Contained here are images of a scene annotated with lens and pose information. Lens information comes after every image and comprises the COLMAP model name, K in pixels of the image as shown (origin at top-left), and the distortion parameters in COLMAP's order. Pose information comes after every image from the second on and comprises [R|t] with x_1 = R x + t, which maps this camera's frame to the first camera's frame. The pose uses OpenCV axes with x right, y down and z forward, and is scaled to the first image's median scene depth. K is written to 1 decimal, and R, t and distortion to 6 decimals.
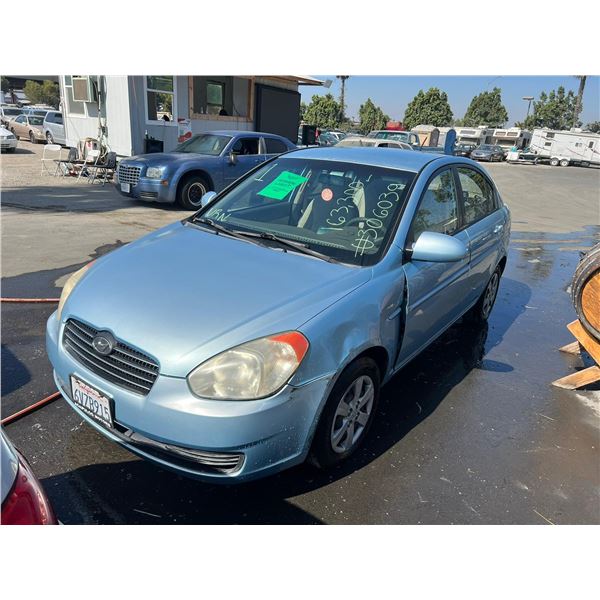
lens RADIAL K [[453.2, 0, 293.7], [0, 453.2, 308.8], [0, 0, 1]] dist [0.043542, -0.050003]
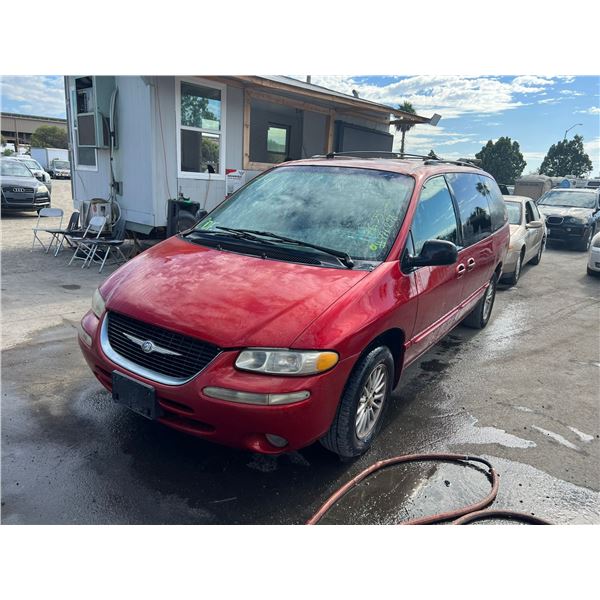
lens RADIAL K [[453.2, 0, 295.0], [0, 453.2, 304.1], [0, 0, 1]] dist [0.043542, -0.050003]
pose [[0.994342, 0.014128, -0.105283, -0.075484], [-0.026036, 0.993299, -0.112600, -0.139792], [0.102987, 0.114704, 0.988047, 0.354884]]
